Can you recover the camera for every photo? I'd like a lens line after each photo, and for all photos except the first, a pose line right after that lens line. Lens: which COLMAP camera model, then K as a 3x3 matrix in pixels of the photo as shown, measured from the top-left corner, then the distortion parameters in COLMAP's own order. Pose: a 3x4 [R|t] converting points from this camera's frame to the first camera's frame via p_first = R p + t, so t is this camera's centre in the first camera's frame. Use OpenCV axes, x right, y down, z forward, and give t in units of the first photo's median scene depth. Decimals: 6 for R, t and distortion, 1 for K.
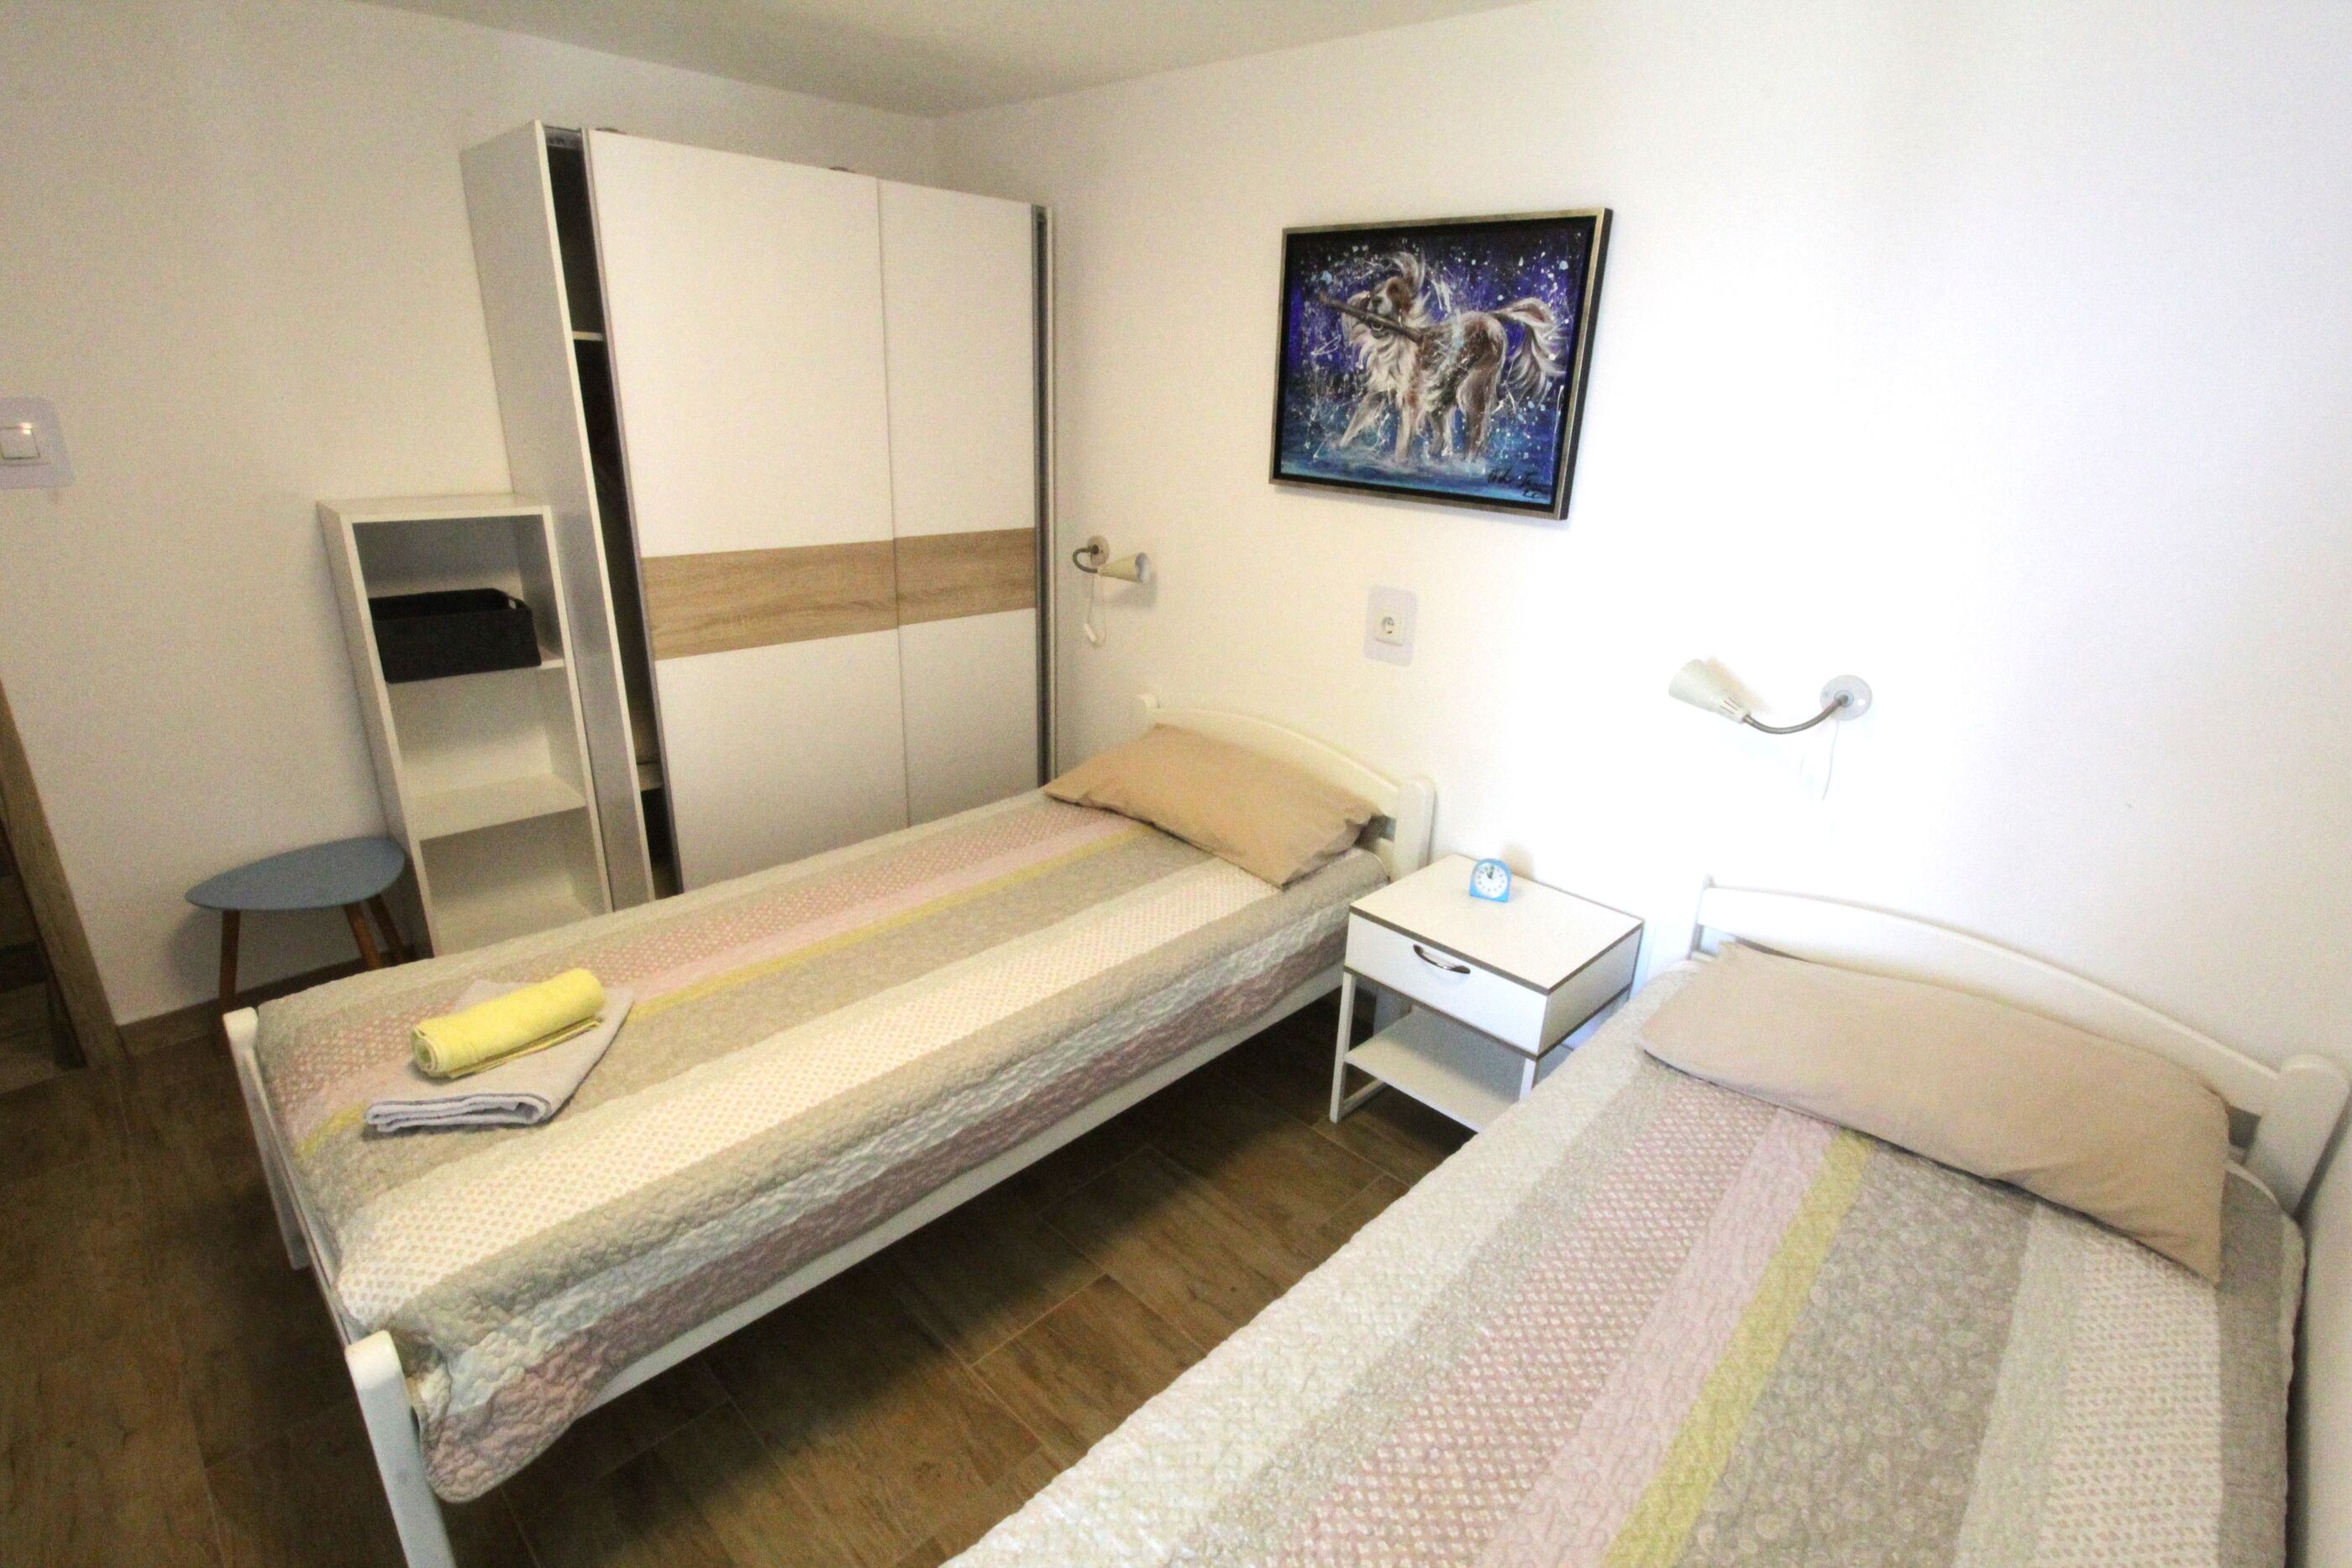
lens RADIAL K [[1095.1, 0, 1195.9], [0, 1095.1, 780.6], [0, 0, 1]] dist [-0.000029, -0.011061]
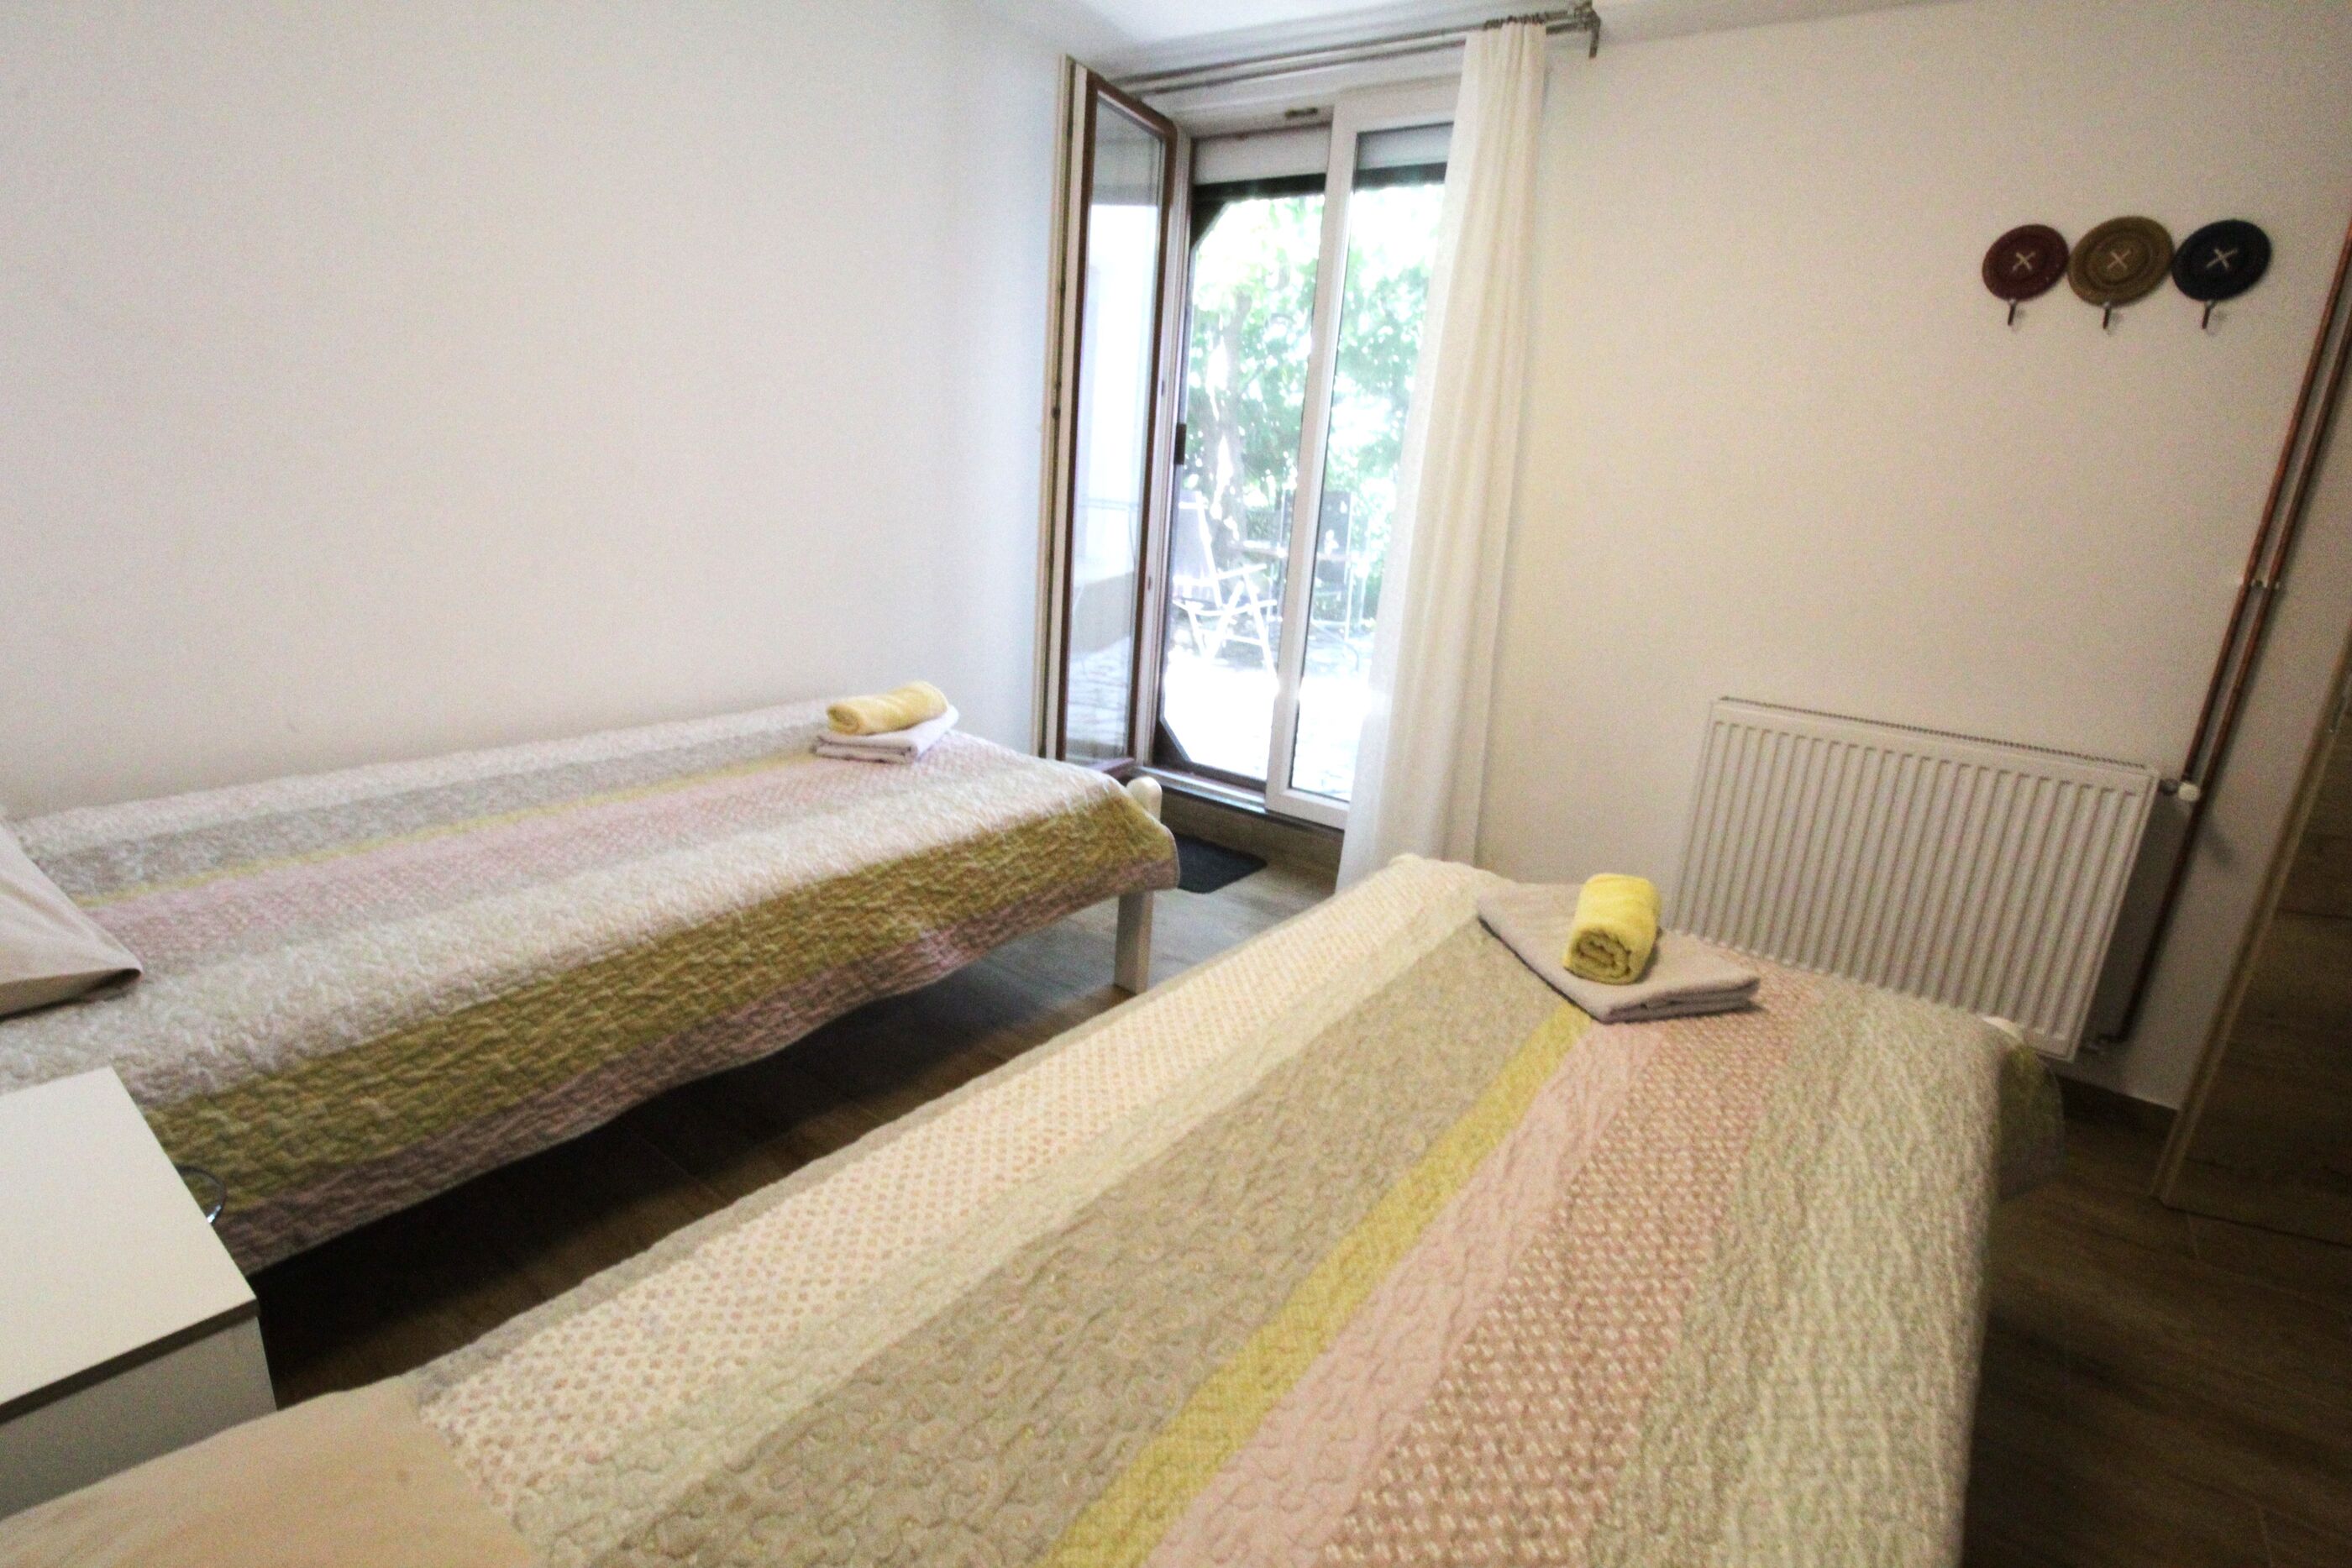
lens RADIAL K [[1114.5, 0, 1198.7], [0, 1114.5, 784.4], [0, 0, 1]] dist [0.001703, -0.015461]
pose [[-0.982894, -0.079696, -0.166034, -0.077711], [-0.161305, 0.807586, 0.567262, -0.257131], [0.088879, 0.584340, -0.806627, 1.179992]]
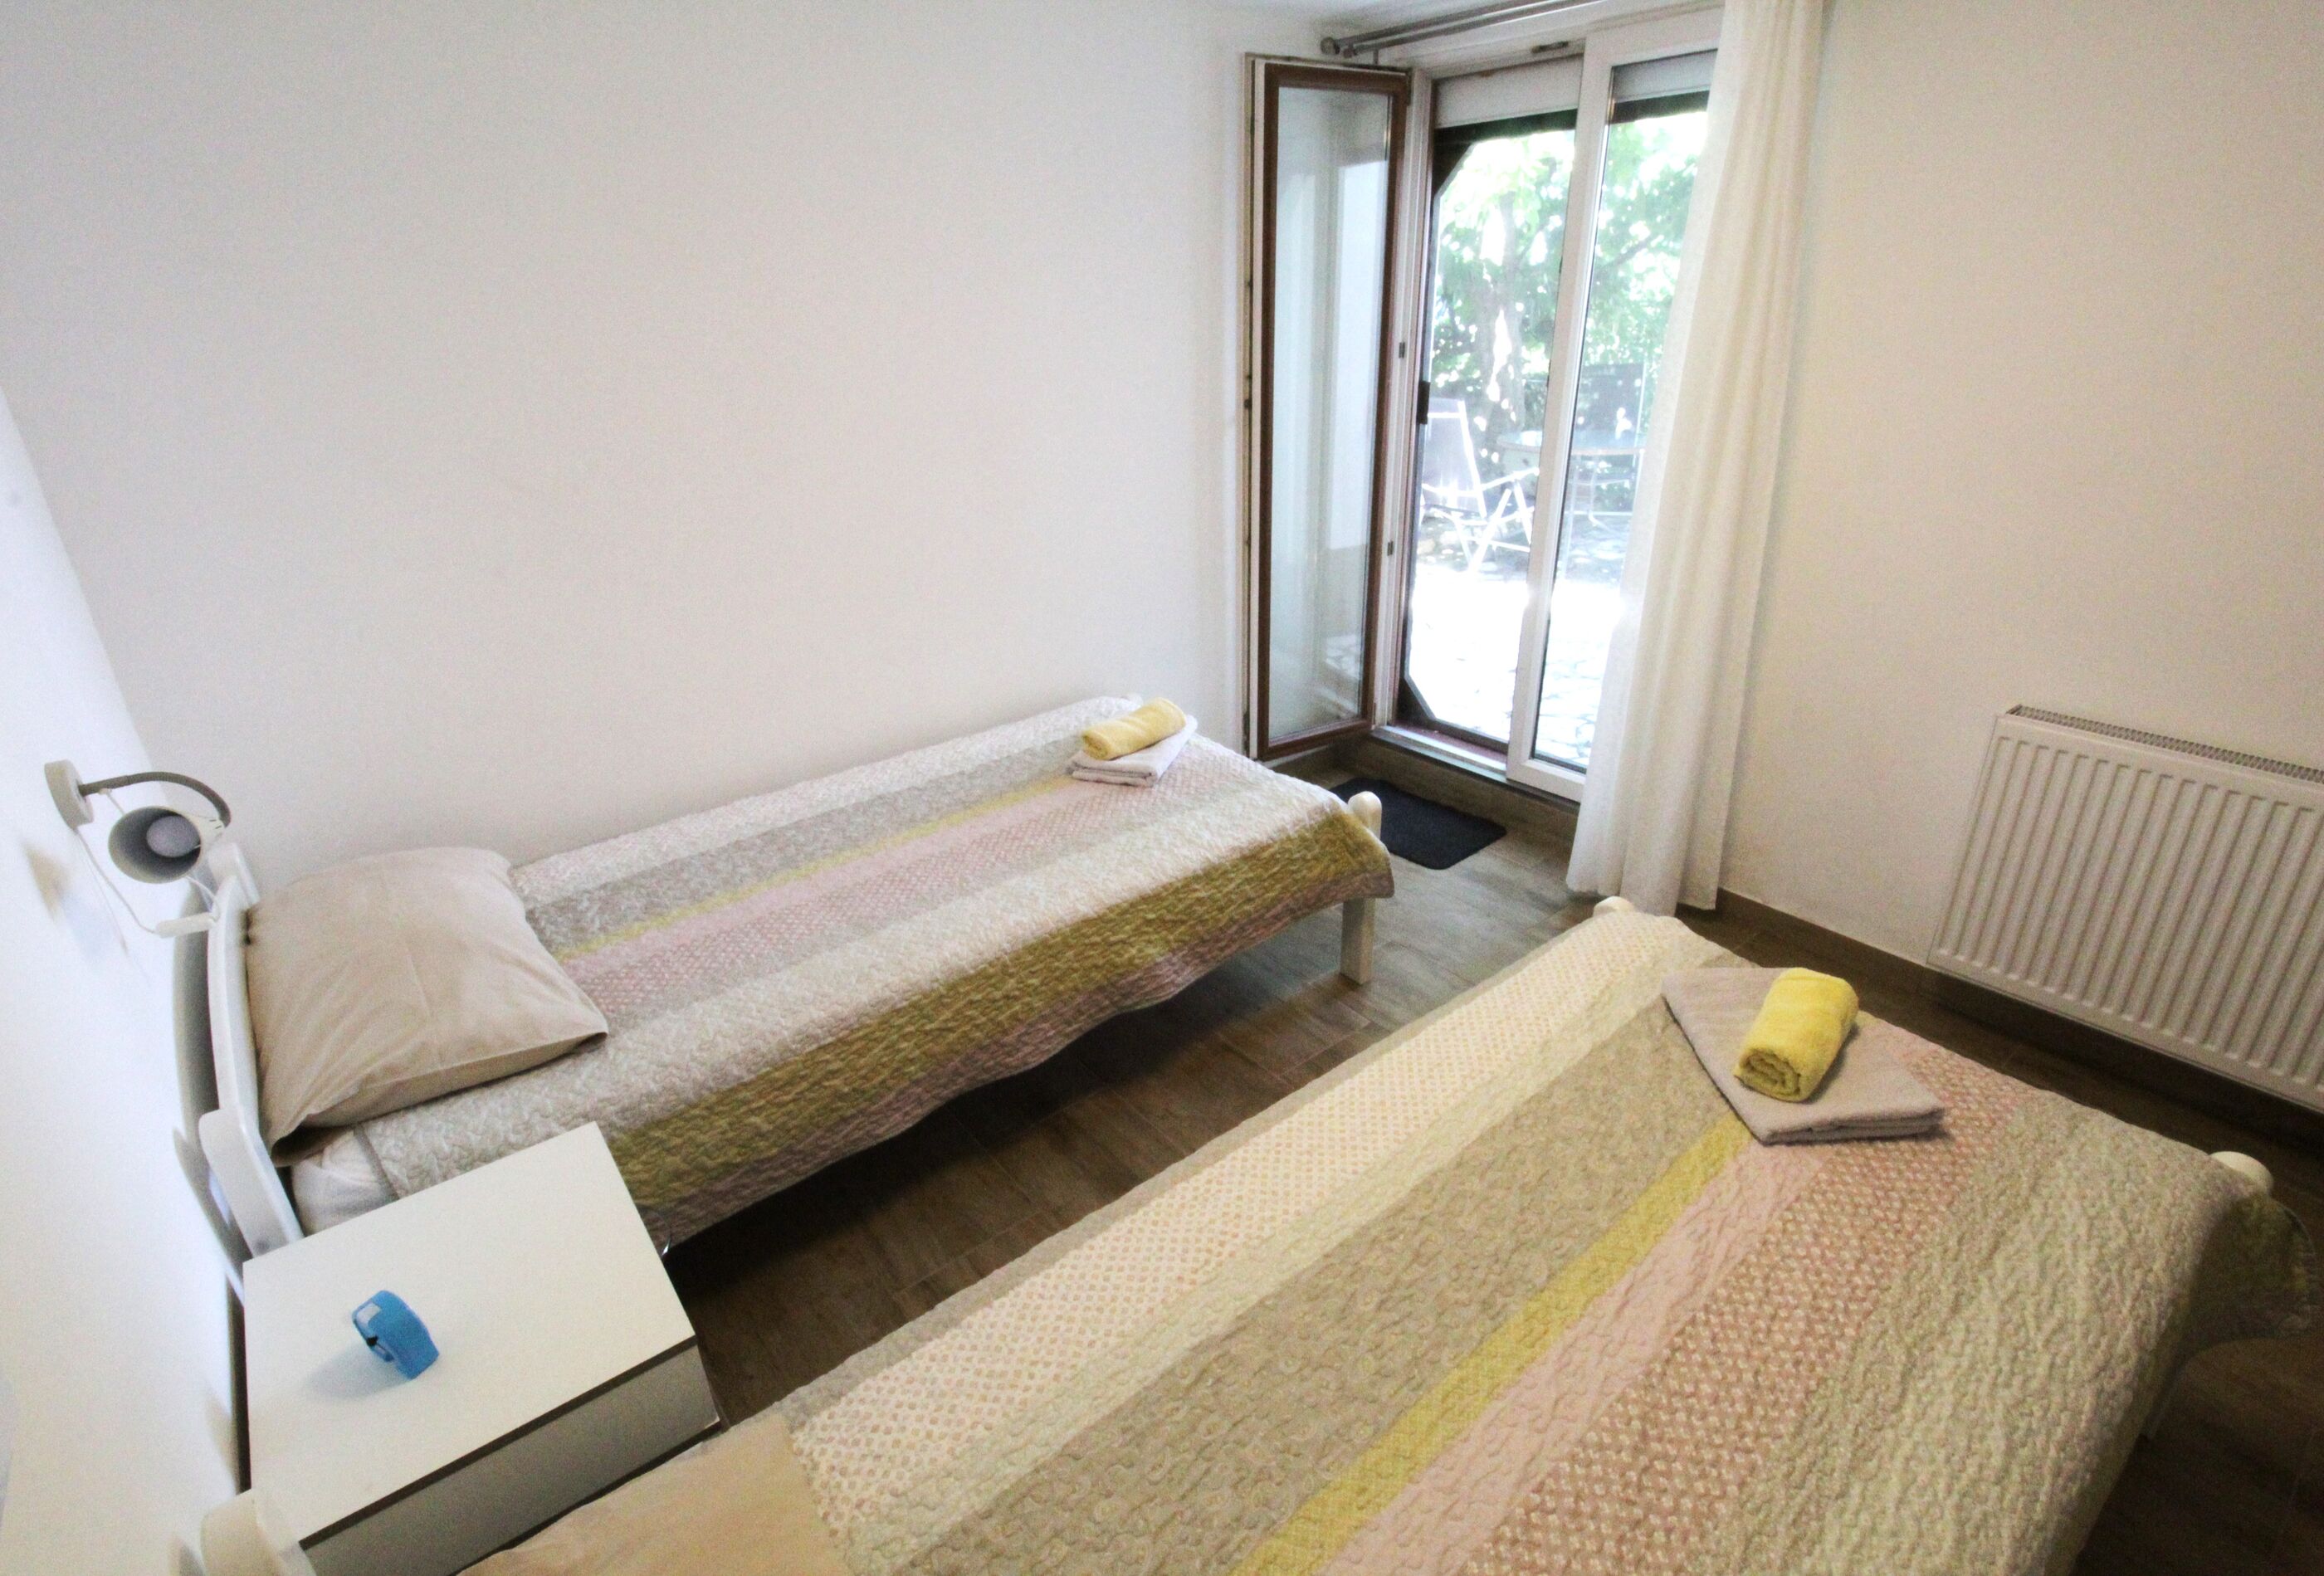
lens RADIAL K [[1116.9, 0, 1162.0], [0, 1116.9, 788.0], [0, 0, 1]] dist [0.000915, -0.015702]
pose [[-0.991646, -0.070050, 0.108307, -0.119879], [0.024910, 0.719868, 0.693664, -0.439294], [-0.126558, 0.690568, -0.712109, 1.142331]]
